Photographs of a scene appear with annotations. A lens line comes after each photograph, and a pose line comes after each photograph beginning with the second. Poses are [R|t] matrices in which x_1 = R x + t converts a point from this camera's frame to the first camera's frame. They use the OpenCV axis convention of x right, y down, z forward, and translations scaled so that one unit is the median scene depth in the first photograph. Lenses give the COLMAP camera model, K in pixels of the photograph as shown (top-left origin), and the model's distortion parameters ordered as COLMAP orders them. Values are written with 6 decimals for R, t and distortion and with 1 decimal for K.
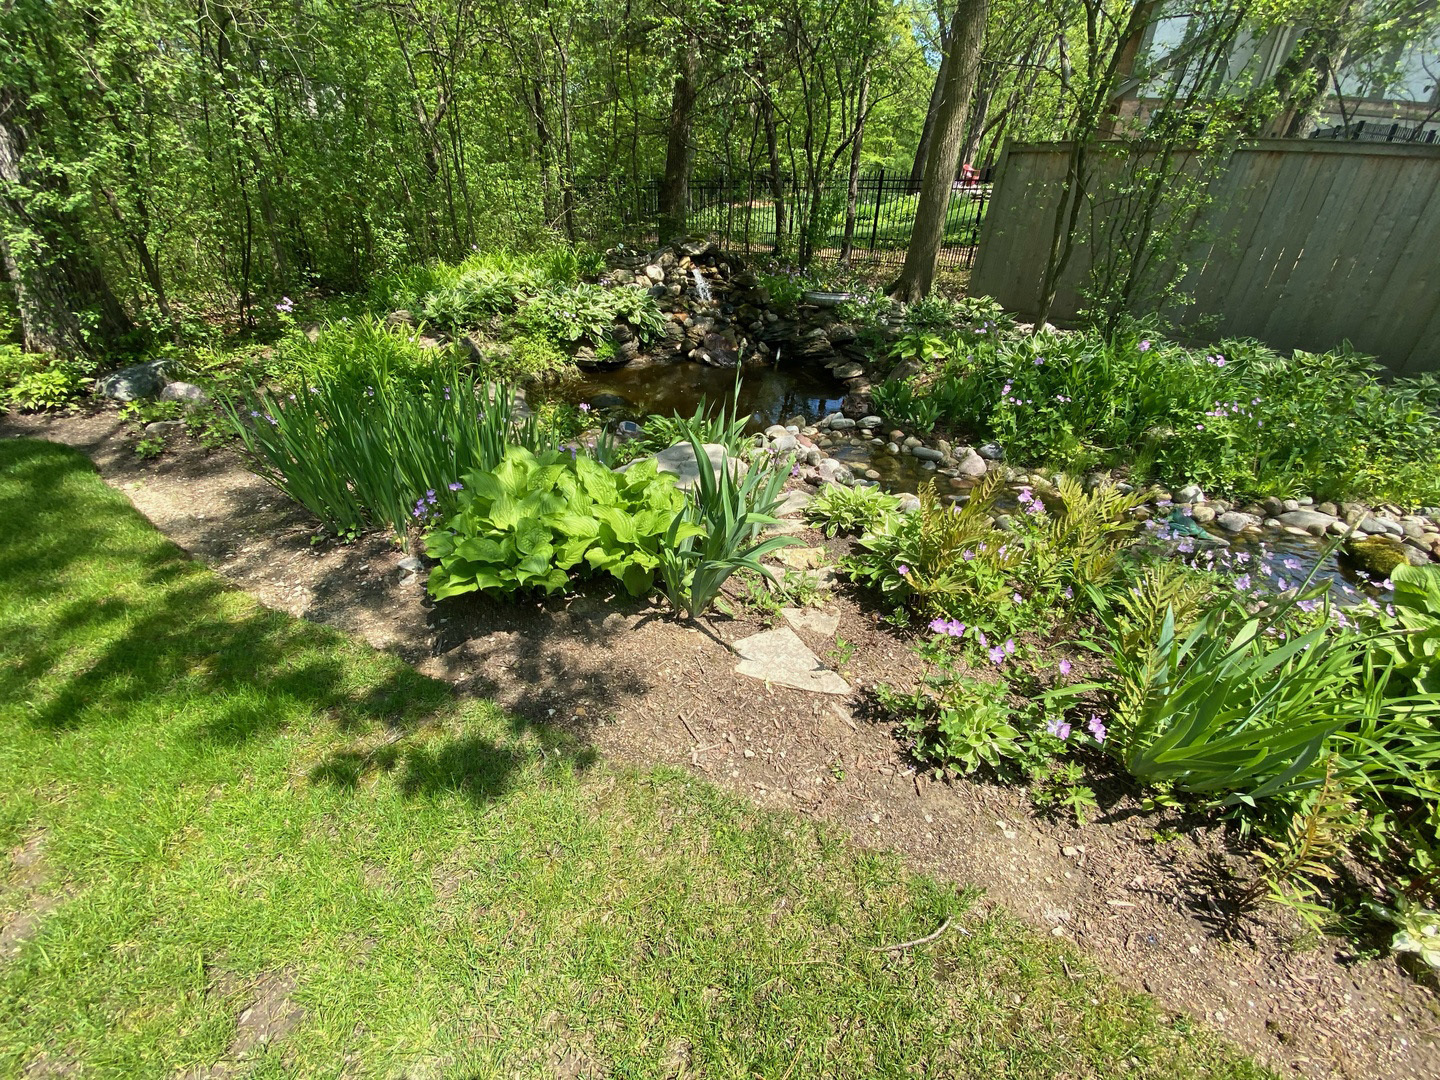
lens RADIAL K [[566.3, 0, 720.0], [0, 566.3, 540.0], [0, 0, 1]] dist [0.024883, -0.020401]
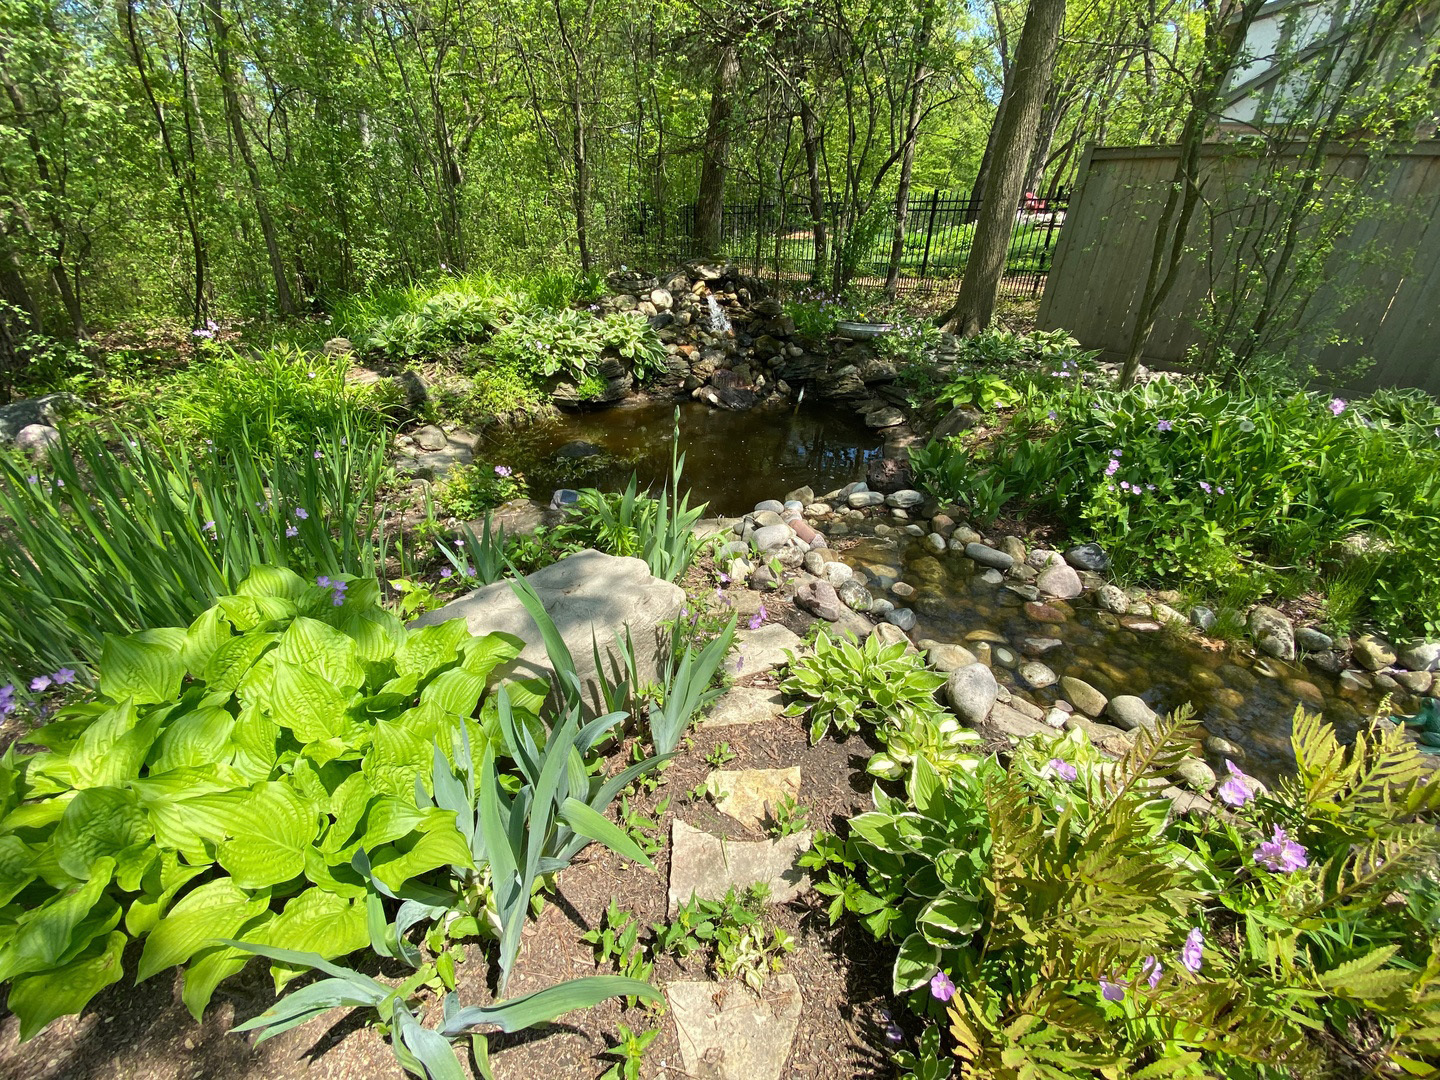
lens RADIAL K [[566.3, 0, 720.0], [0, 566.3, 540.0], [0, 0, 1]] dist [0.024883, -0.020401]
pose [[0.996388, 0.039121, -0.075371, 0.060804], [-0.042539, 0.998113, -0.044289, -0.079721], [0.073496, 0.047335, 0.996172, 0.188437]]
